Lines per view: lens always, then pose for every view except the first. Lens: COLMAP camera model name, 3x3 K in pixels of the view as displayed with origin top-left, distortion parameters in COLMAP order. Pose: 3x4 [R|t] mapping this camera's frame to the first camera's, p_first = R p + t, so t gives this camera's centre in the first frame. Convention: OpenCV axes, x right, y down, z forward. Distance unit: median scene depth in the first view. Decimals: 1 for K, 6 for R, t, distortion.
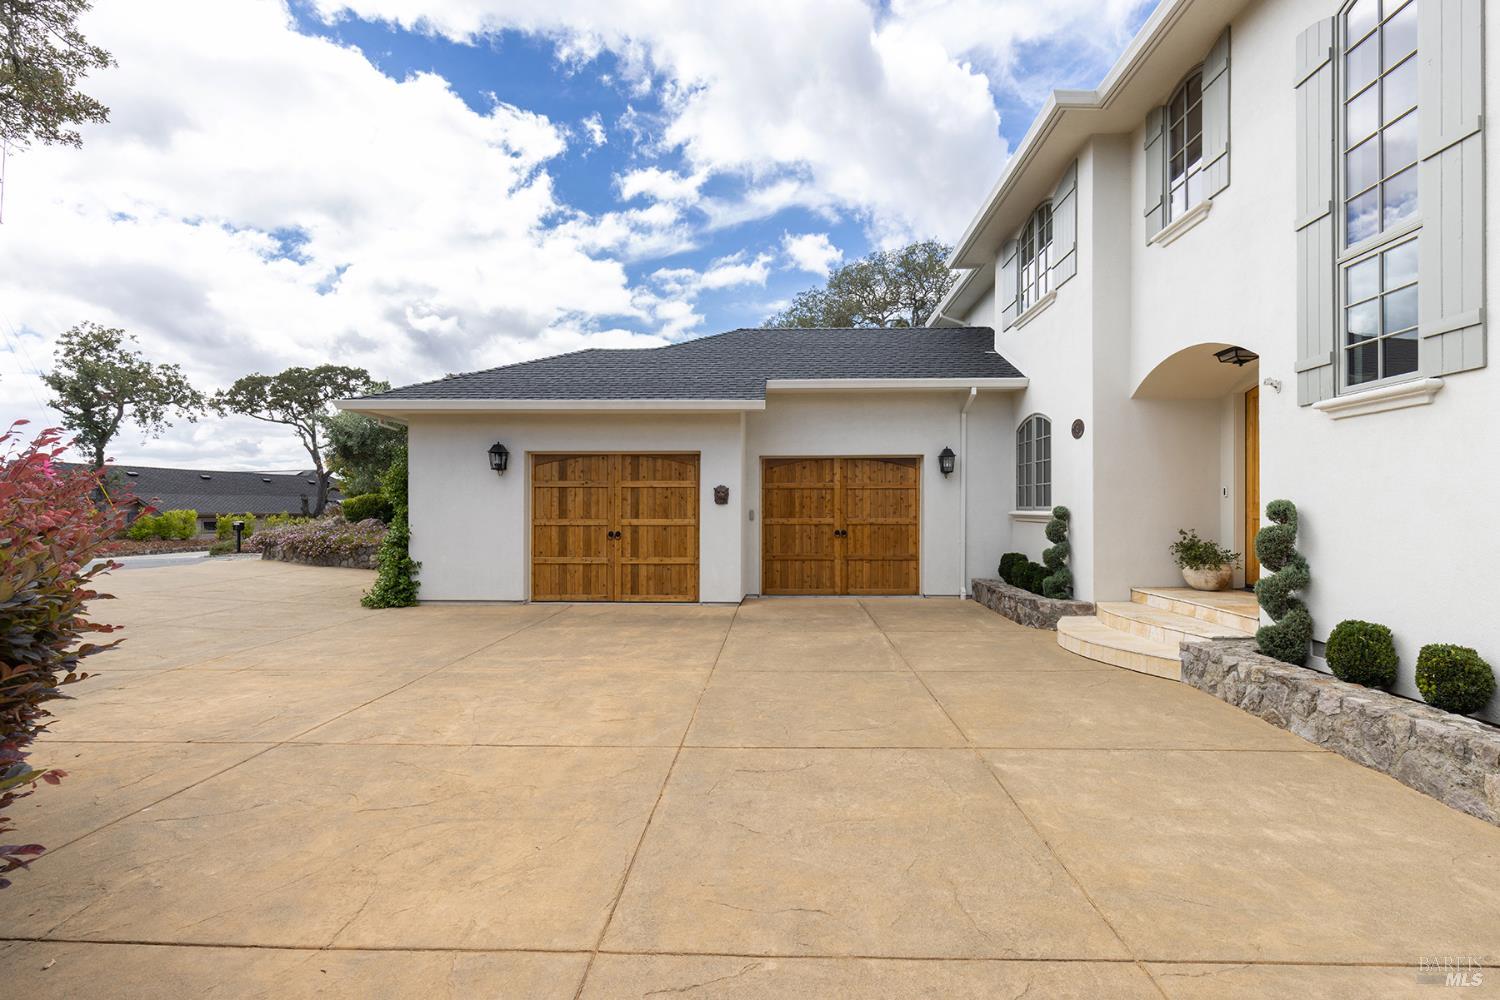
lens RADIAL K [[669.5, 0, 763.2], [0, 669.5, 507.2], [0, 0, 1]] dist [0.009294, -0.001860]
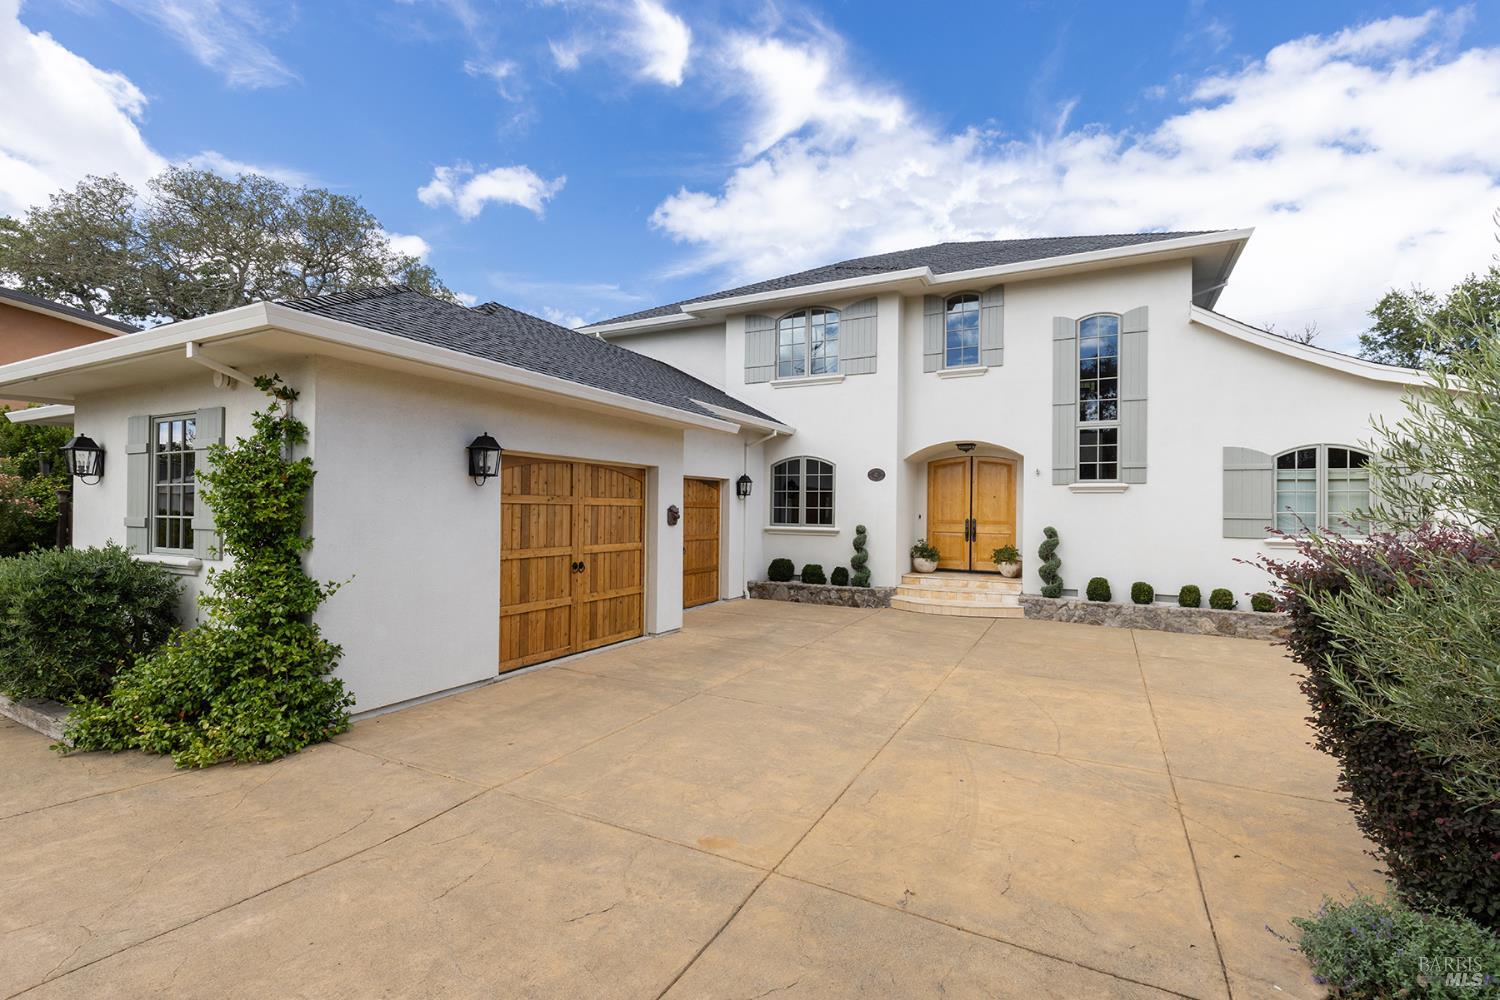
lens RADIAL K [[669.5, 0, 755.8], [0, 669.5, 505.2], [0, 0, 1]] dist [0.009294, -0.001860]
pose [[0.427528, 0.011451, 0.903929, -0.834322], [-0.014157, 0.999882, -0.005971, -0.027786], [-0.903891, -0.010244, 0.427640, 0.483191]]
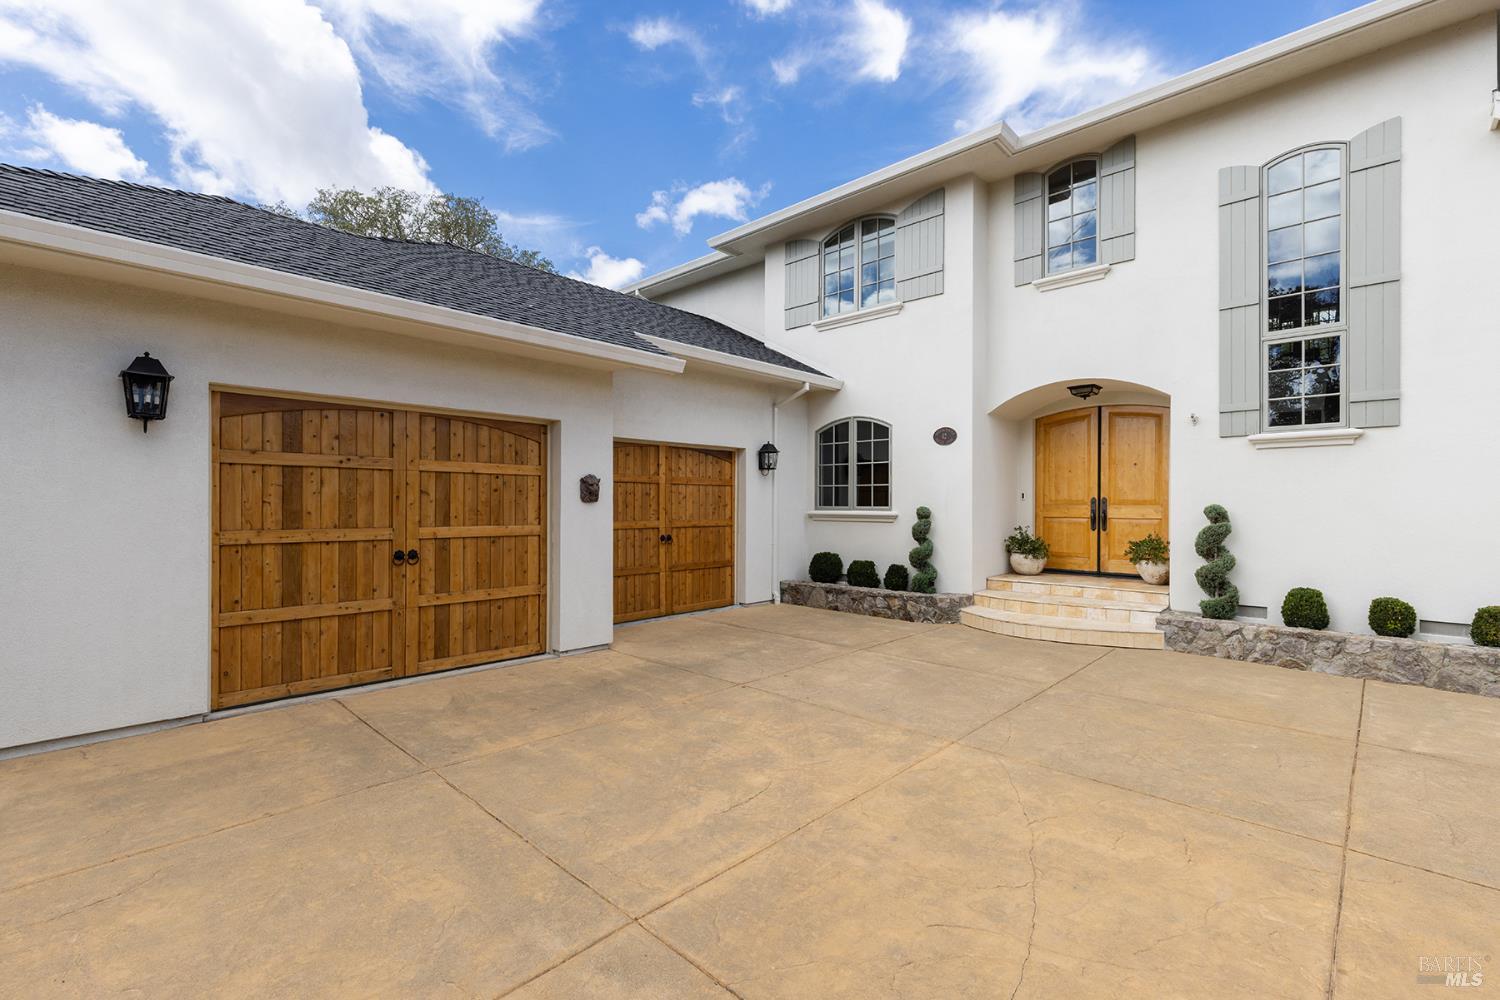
lens RADIAL K [[669.5, 0, 759.2], [0, 669.5, 503.5], [0, 0, 1]] dist [0.009294, -0.001860]
pose [[0.656420, 0.004536, 0.754382, -0.448747], [-0.005062, 0.999986, -0.001608, -0.002981], [-0.754379, -0.002763, 0.656433, 0.415282]]
